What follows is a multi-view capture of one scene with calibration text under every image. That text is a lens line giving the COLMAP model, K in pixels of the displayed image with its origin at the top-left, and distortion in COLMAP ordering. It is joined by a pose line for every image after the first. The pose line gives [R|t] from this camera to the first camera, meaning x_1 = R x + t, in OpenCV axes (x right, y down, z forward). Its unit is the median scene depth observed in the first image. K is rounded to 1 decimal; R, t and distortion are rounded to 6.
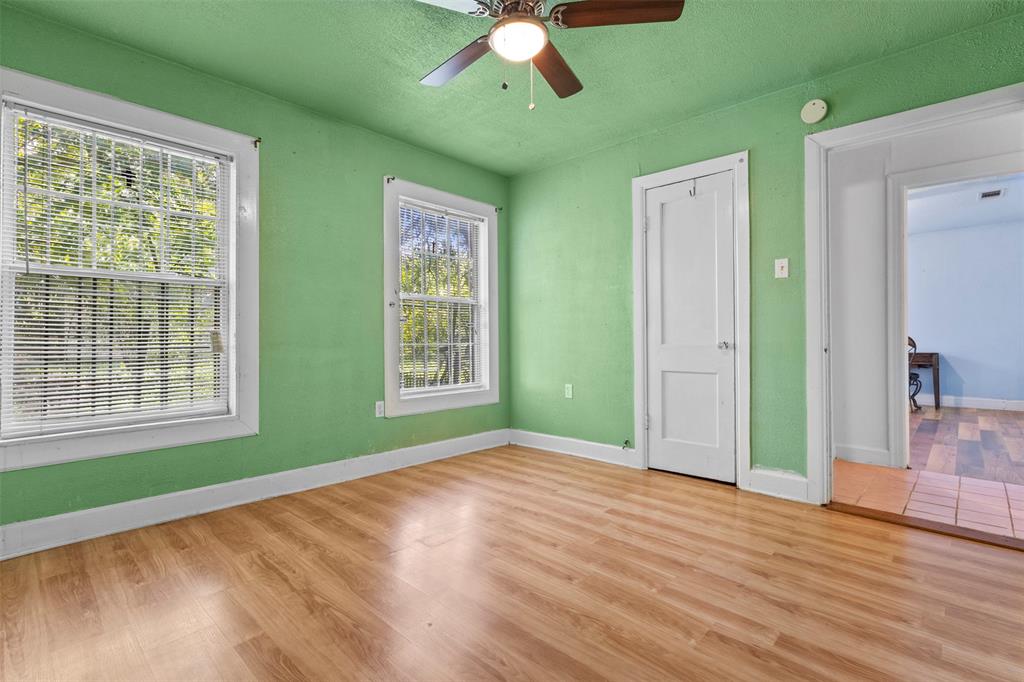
lens RADIAL K [[469.8, 0, 509.5], [0, 469.8, 341.9], [0, 0, 1]] dist [-0.000310, 0.016790]
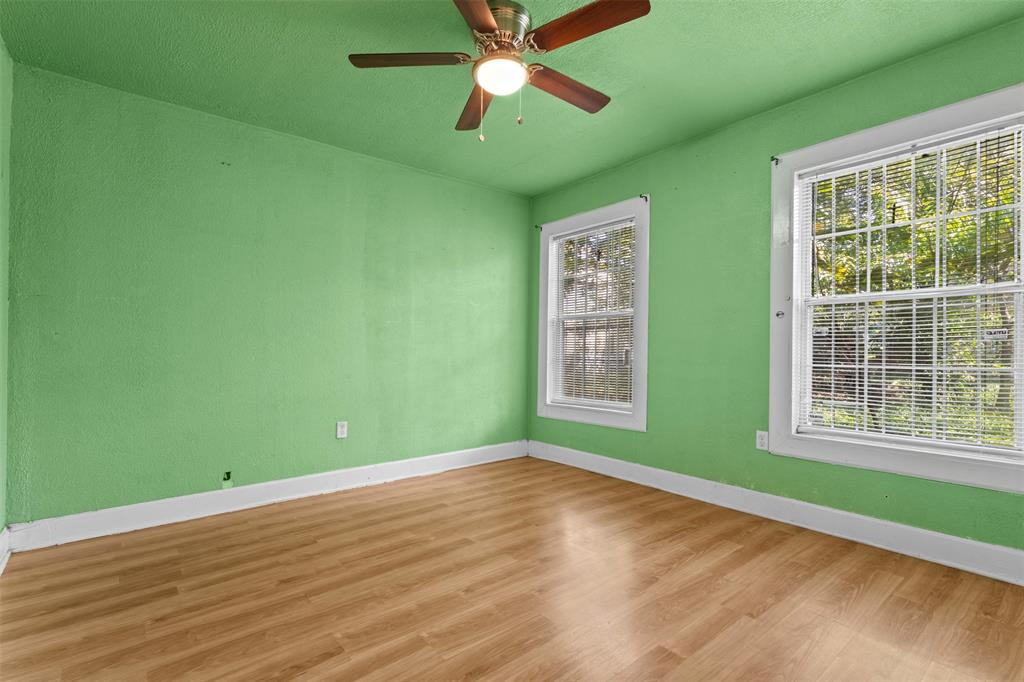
lens RADIAL K [[469.8, 0, 509.5], [0, 469.8, 341.9], [0, 0, 1]] dist [-0.000310, 0.016790]
pose [[-0.117396, -0.026500, -0.992732, 0.756780], [-0.017514, 0.999544, -0.024611, -0.003847], [0.992931, 0.014498, -0.117807, 0.800109]]
